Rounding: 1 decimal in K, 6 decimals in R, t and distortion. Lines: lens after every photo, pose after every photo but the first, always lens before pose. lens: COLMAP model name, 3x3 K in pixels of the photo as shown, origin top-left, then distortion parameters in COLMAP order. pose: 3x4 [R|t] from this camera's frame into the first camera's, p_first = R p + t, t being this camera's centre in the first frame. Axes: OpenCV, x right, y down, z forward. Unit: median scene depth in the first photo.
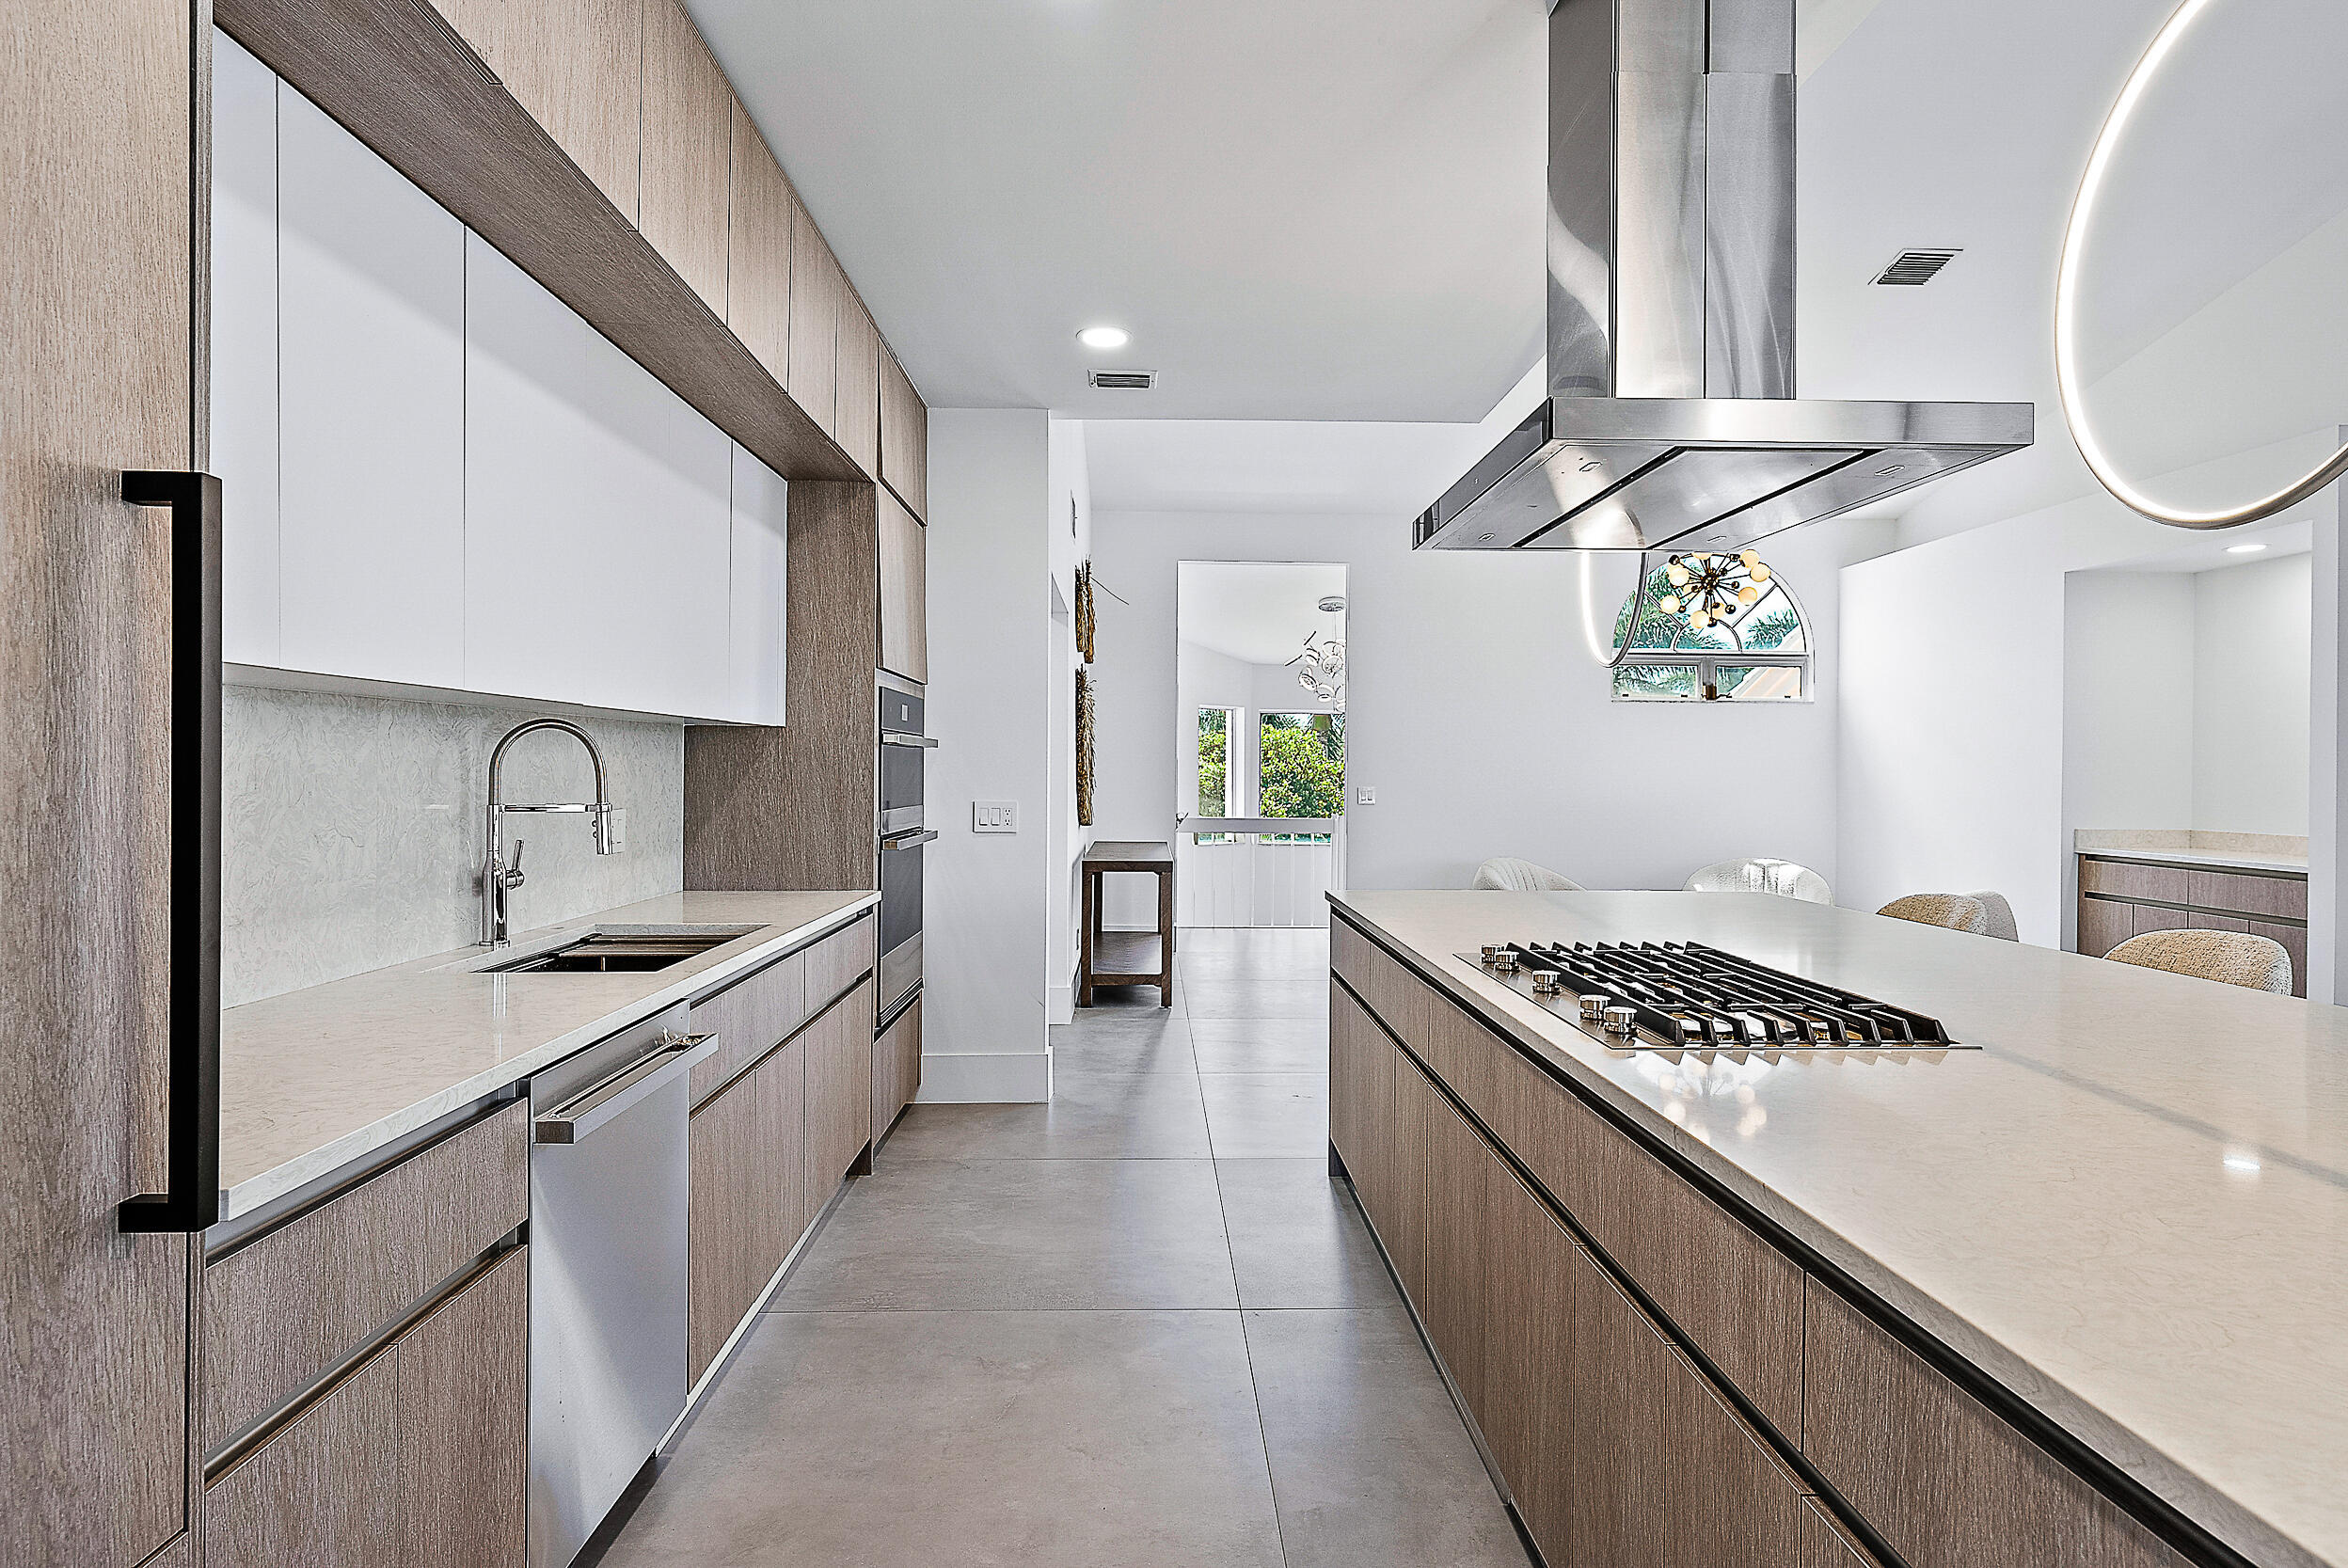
lens RADIAL K [[1249.5, 0, 1192.6], [0, 1249.5, 779.7], [0, 0, 1]] dist [0.001154, -0.001548]
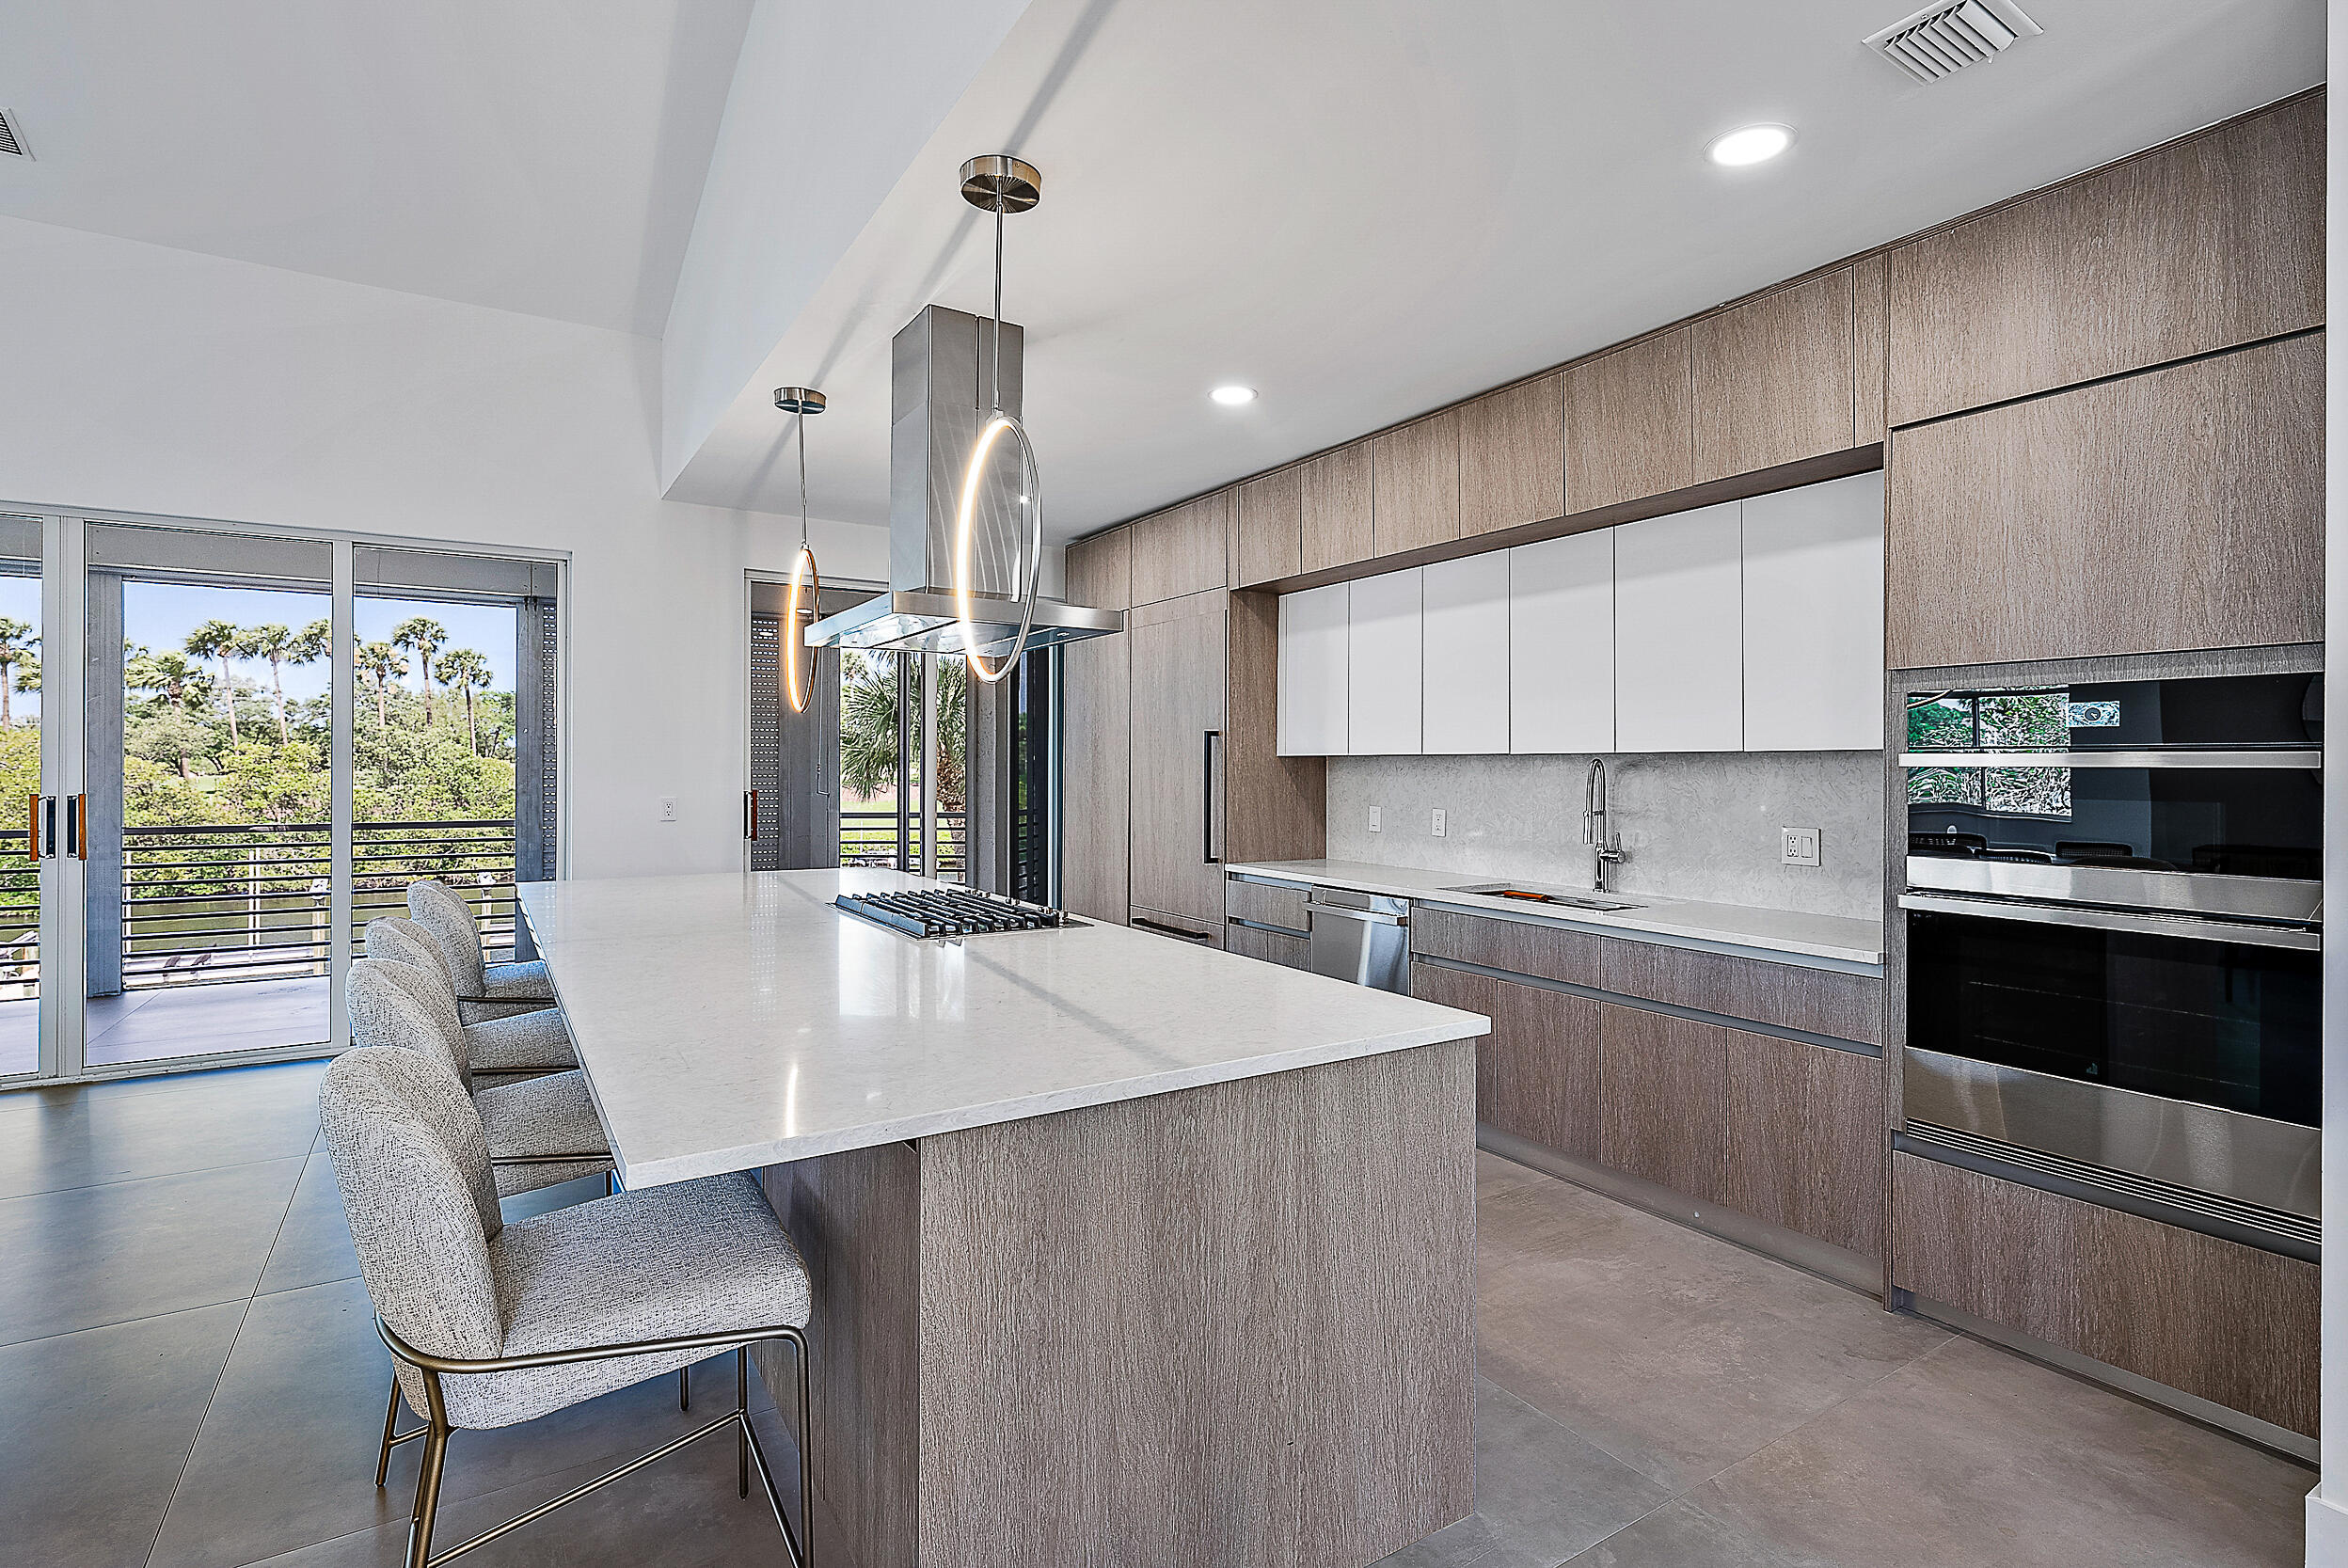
lens RADIAL K [[1119.4, 0, 1199.9], [0, 1119.4, 763.5], [0, 0, 1]] dist [0.001172, 0.001787]
pose [[-0.856028, -0.007445, -0.516876, 0.576269], [-0.010610, 0.999939, 0.003170, -0.034716], [0.516821, 0.008198, -0.856054, 1.638293]]
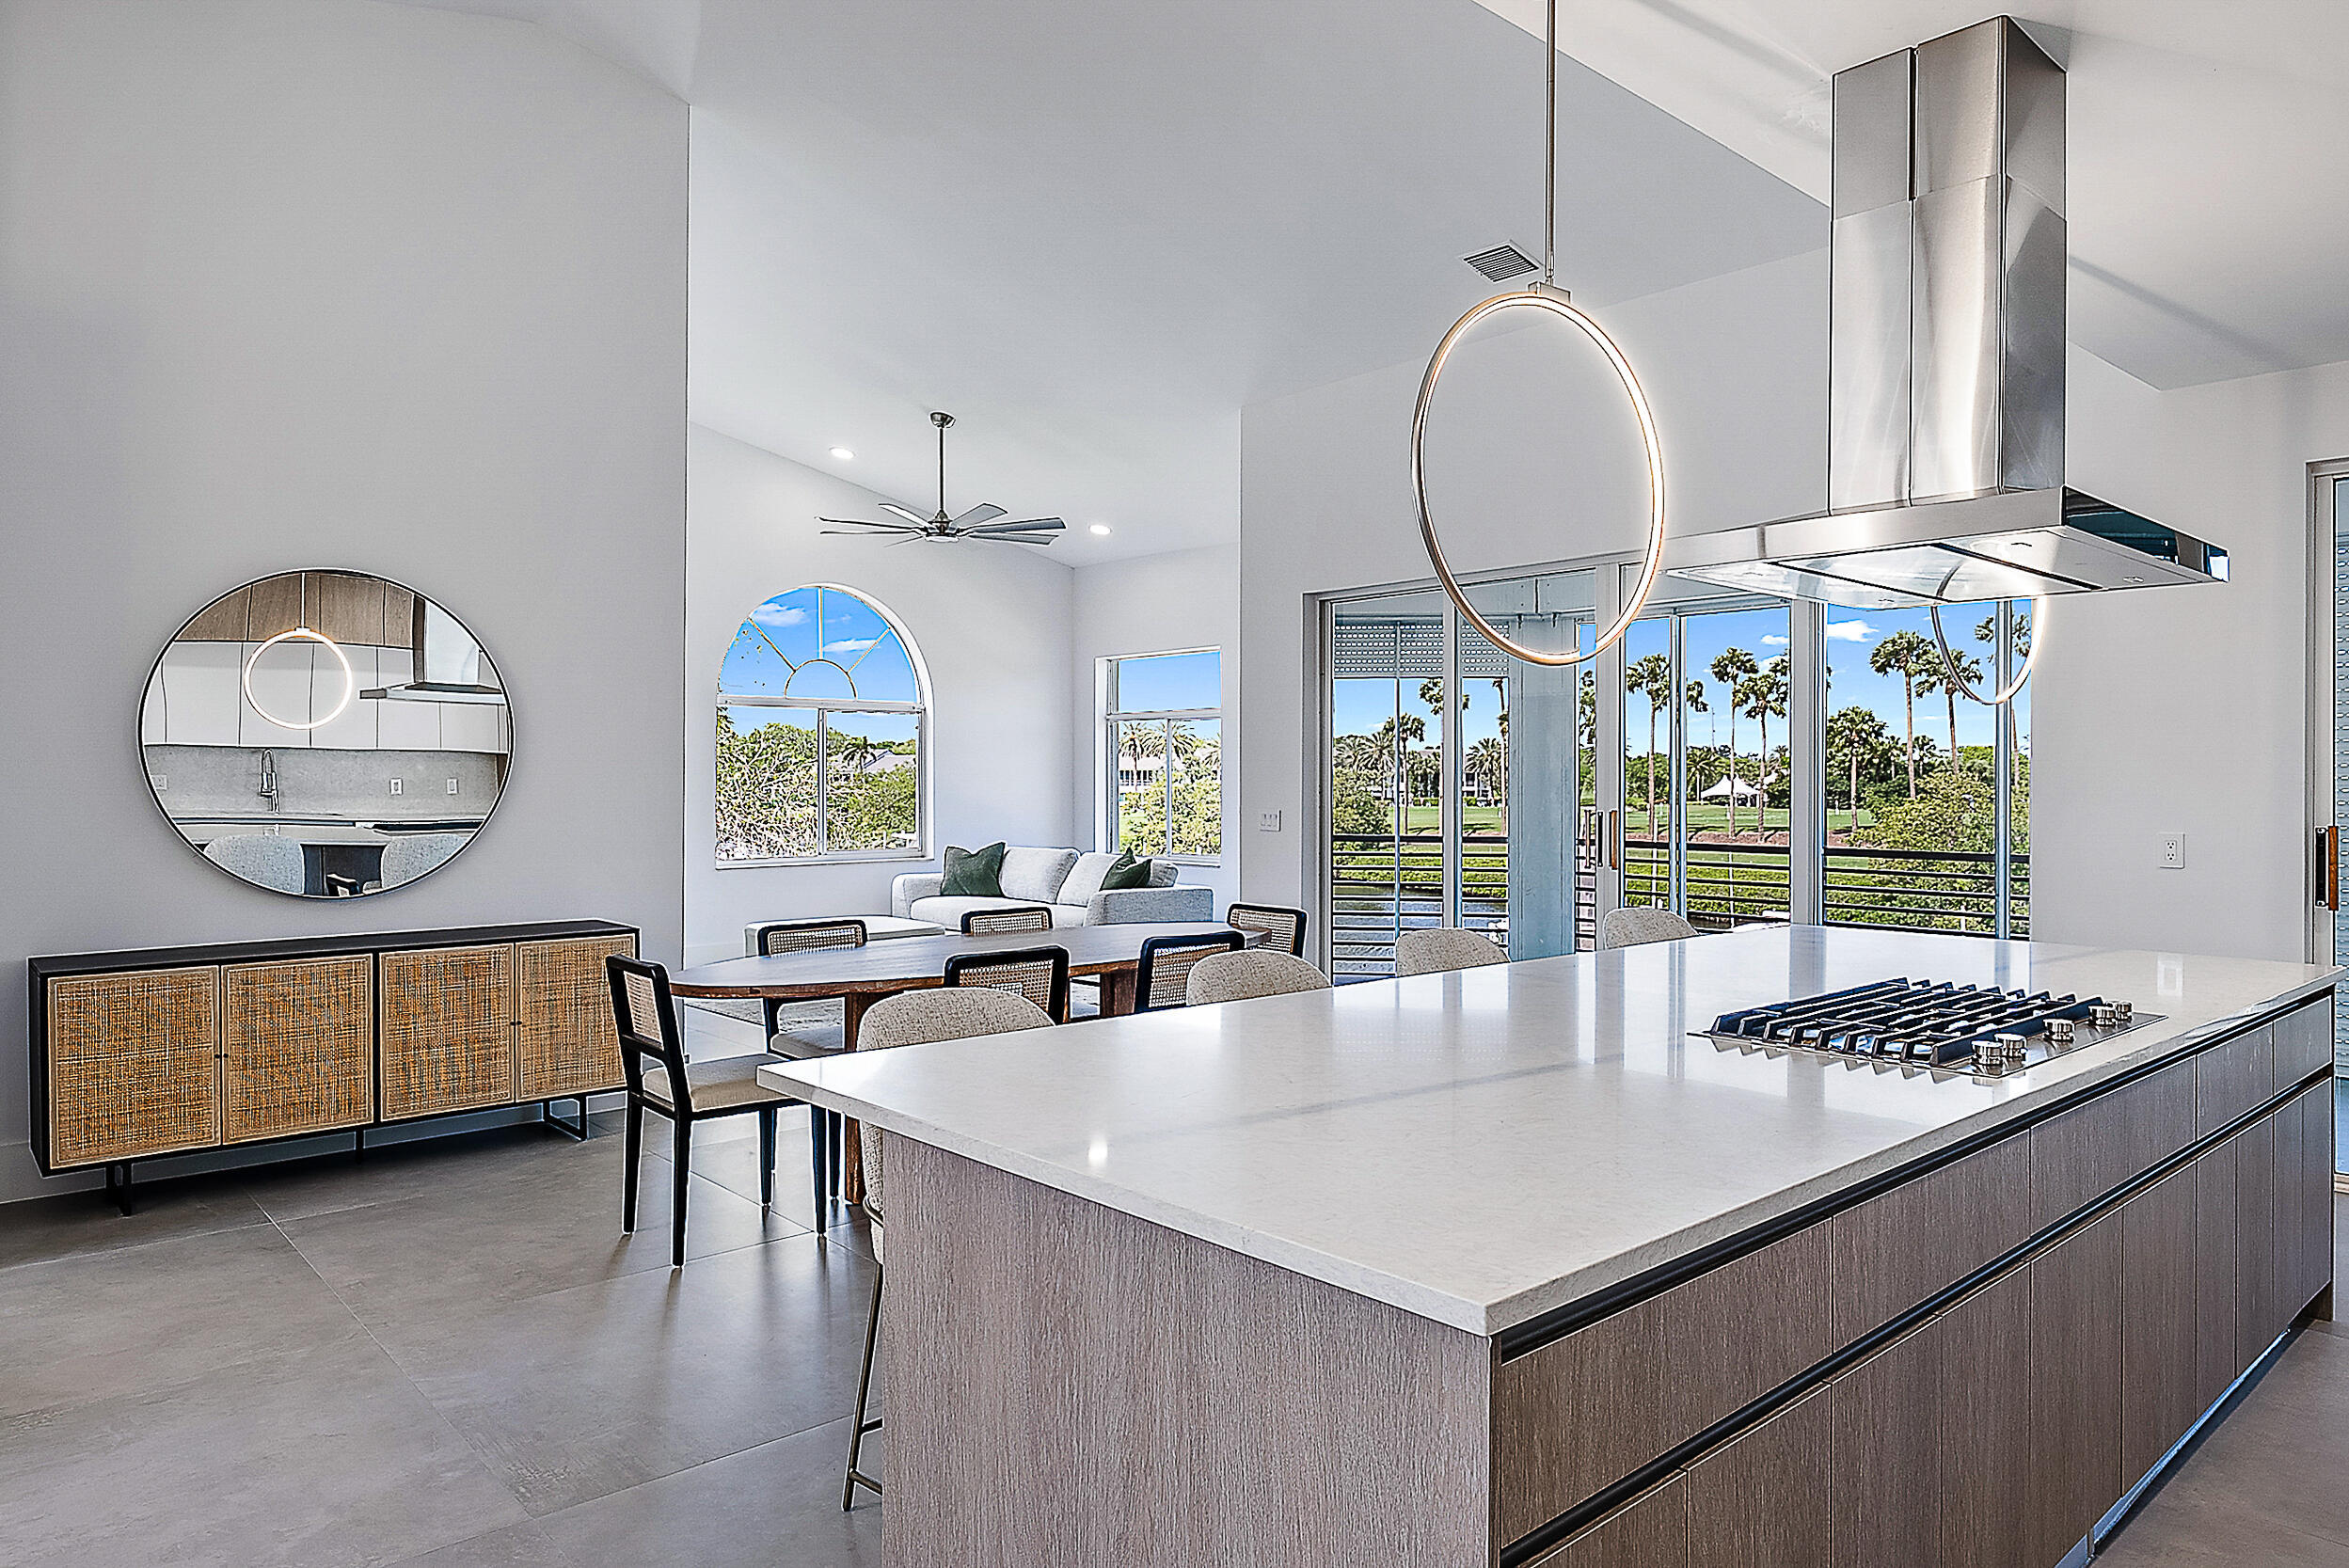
lens RADIAL K [[1437.0, 0, 1139.4], [0, 1437.0, 806.5], [0, 0, 1]] dist [0.010553, -0.002028]
pose [[-0.629594, -0.015422, 0.776772, -0.102161], [0.005483, 0.999690, 0.024292, -0.034205], [-0.776905, 0.019553, -0.629314, 1.500666]]
